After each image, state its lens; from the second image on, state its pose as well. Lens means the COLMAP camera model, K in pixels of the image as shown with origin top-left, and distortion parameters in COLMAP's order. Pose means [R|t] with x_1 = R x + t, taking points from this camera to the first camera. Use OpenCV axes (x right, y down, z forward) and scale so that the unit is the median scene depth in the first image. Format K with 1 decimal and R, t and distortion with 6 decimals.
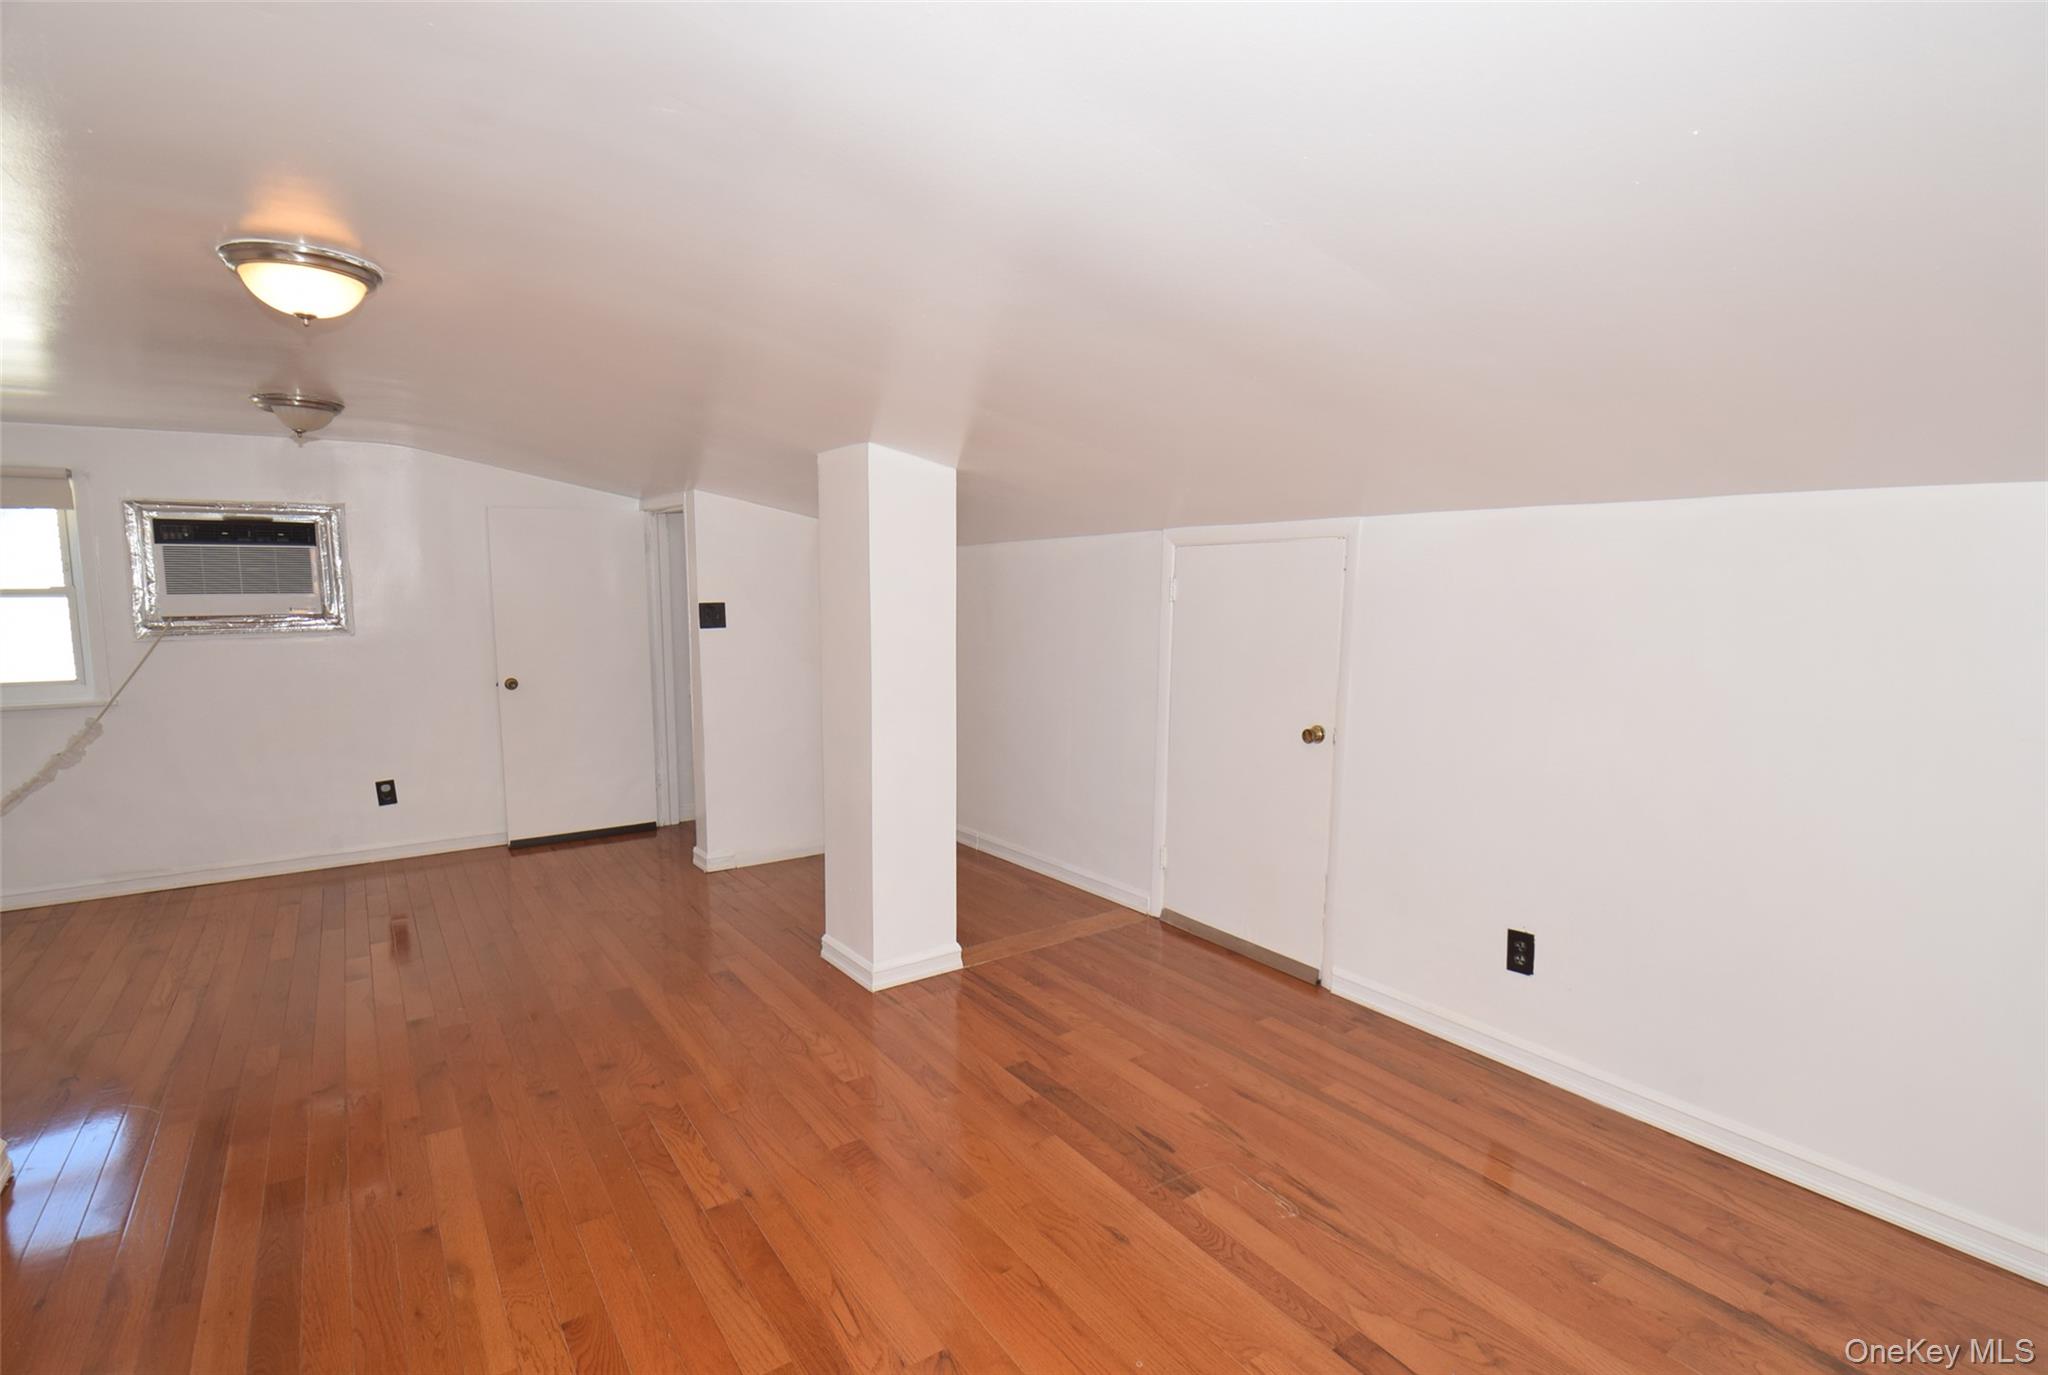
lens RADIAL K [[979.6, 0, 1033.7], [0, 979.6, 708.3], [0, 0, 1]] dist [-0.000799, -0.010241]
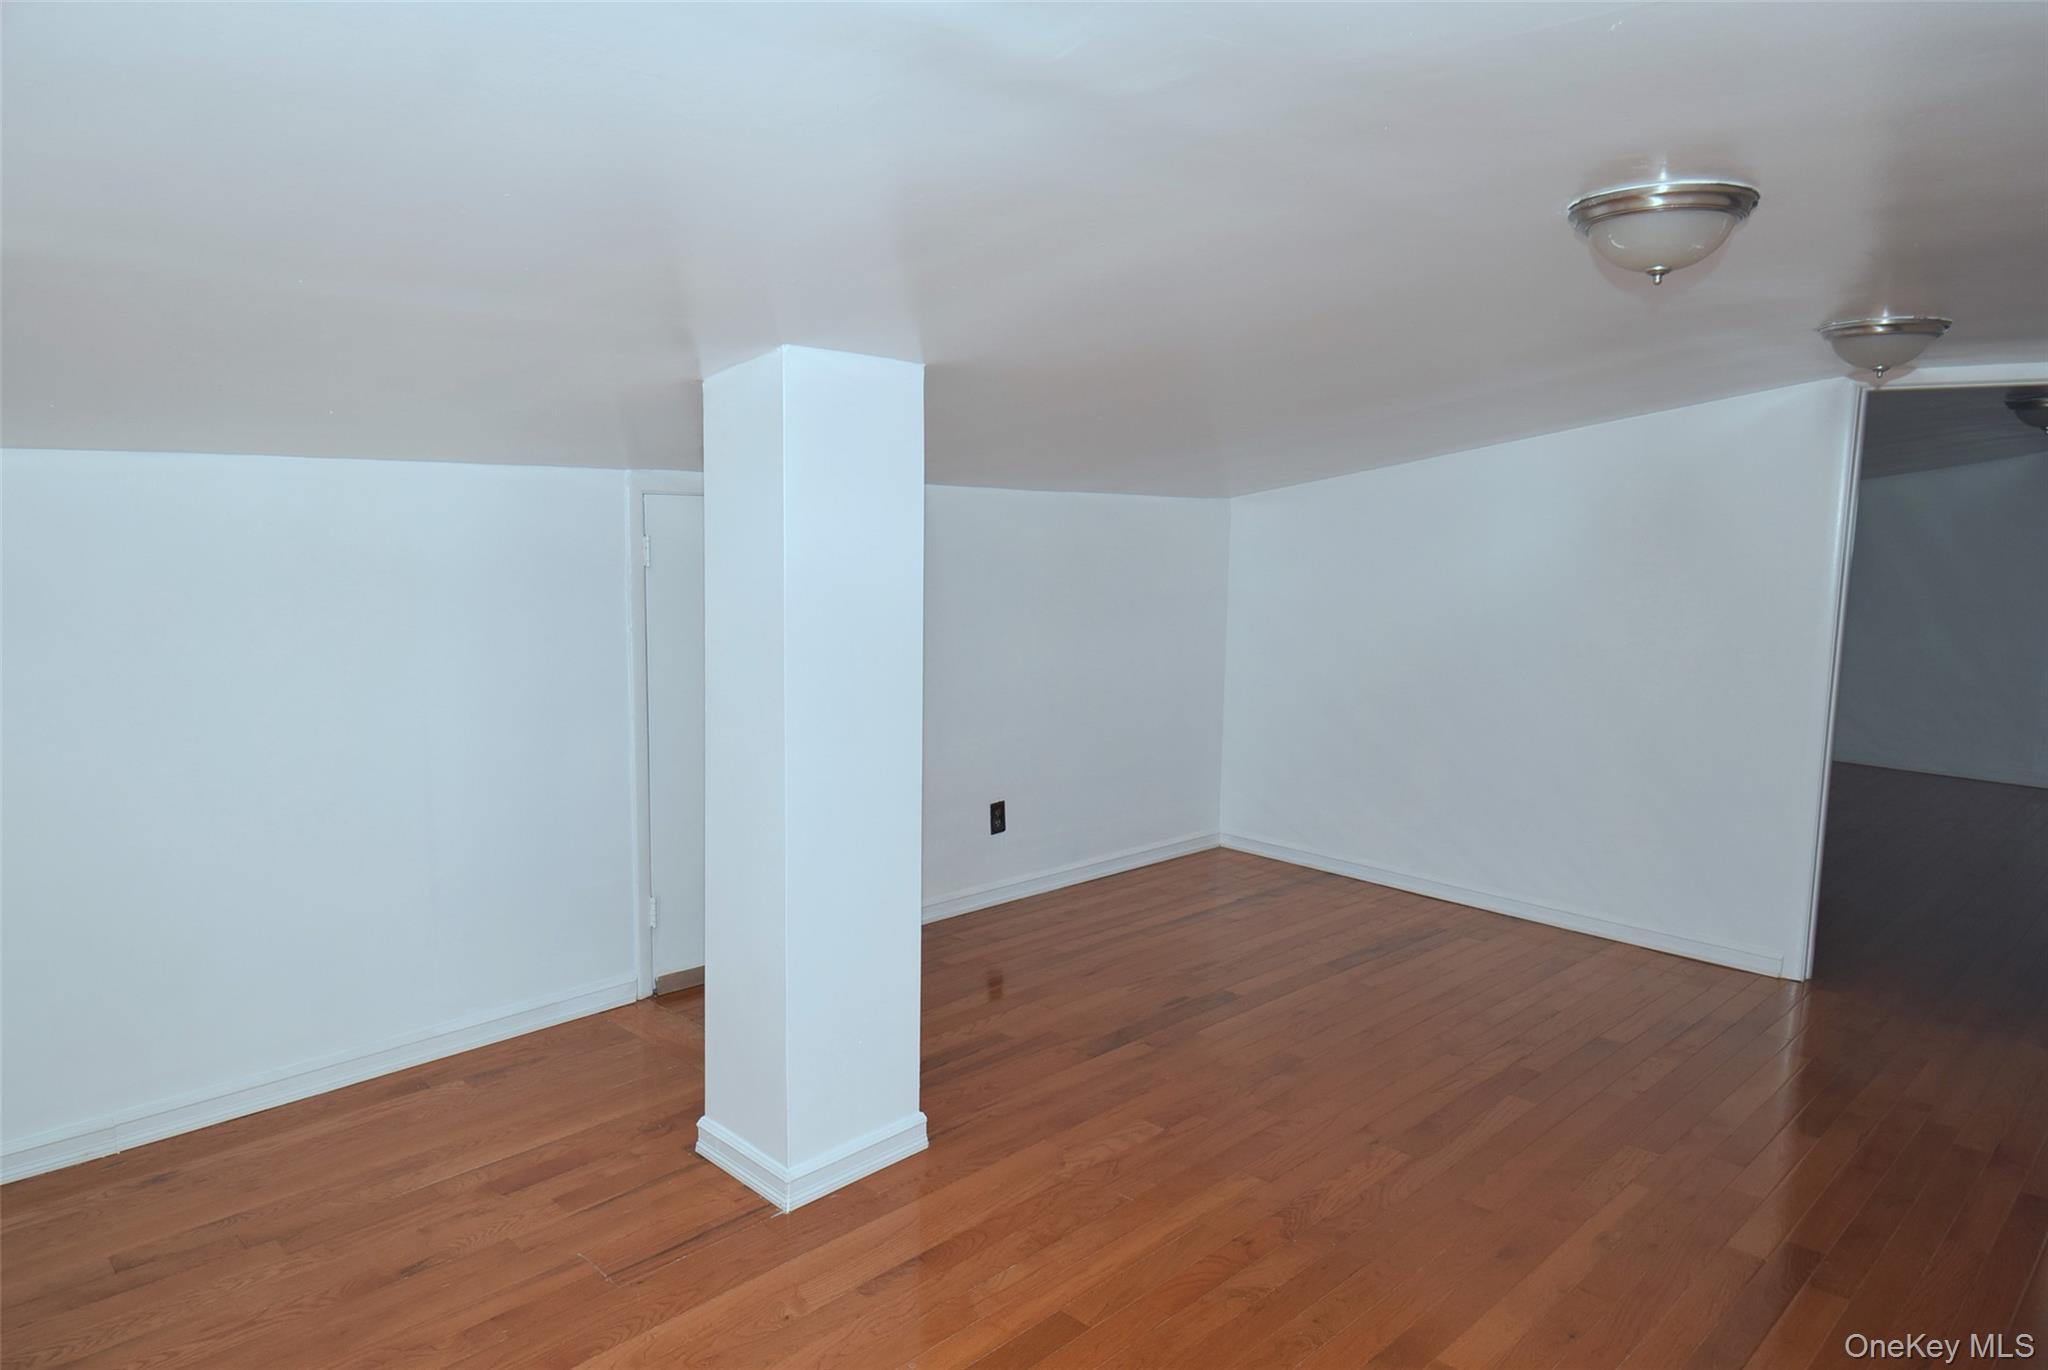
lens RADIAL K [[1290.4, 0, 1024.0], [0, 1290.4, 685.0], [0, 0, 1]] dist [-0.003638, -0.000666]
pose [[-0.171157, -0.139263, 0.975352, -1.013640], [0.097467, 0.982711, 0.157417, -0.172834], [-0.980411, 0.122008, -0.154624, 1.011143]]
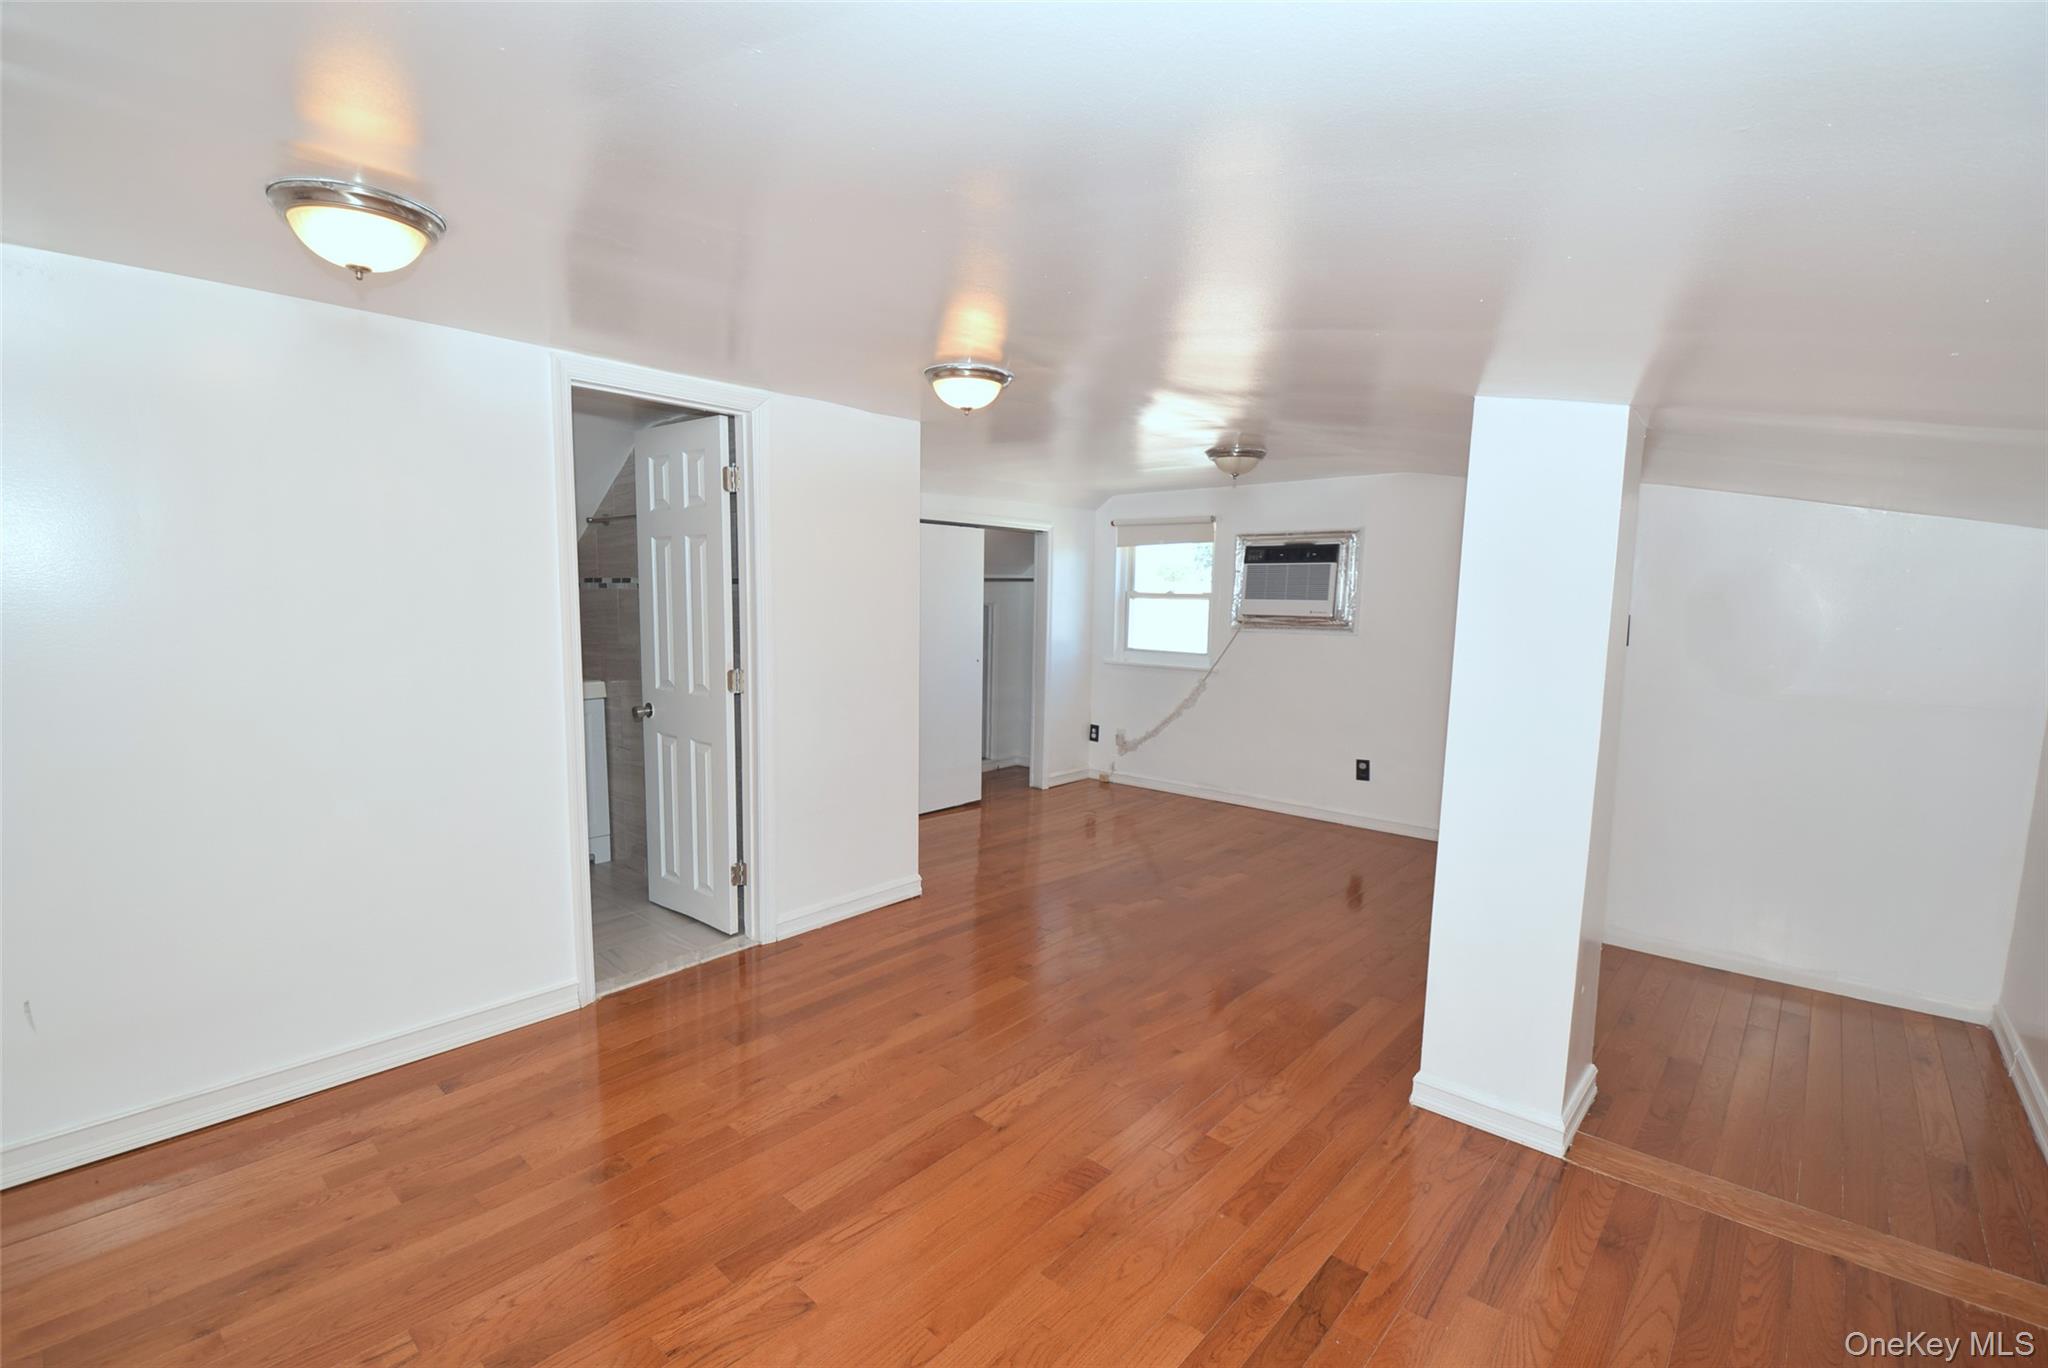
lens RADIAL K [[909.8, 0, 1020.9], [0, 909.8, 697.2], [0, 0, 1]] dist [0.019064, -0.029875]
pose [[0.213900, 0.113102, -0.970286, 0.433562], [-0.138872, 0.986707, 0.084402, -0.050747], [0.966934, 0.116692, 0.226764, 0.479733]]
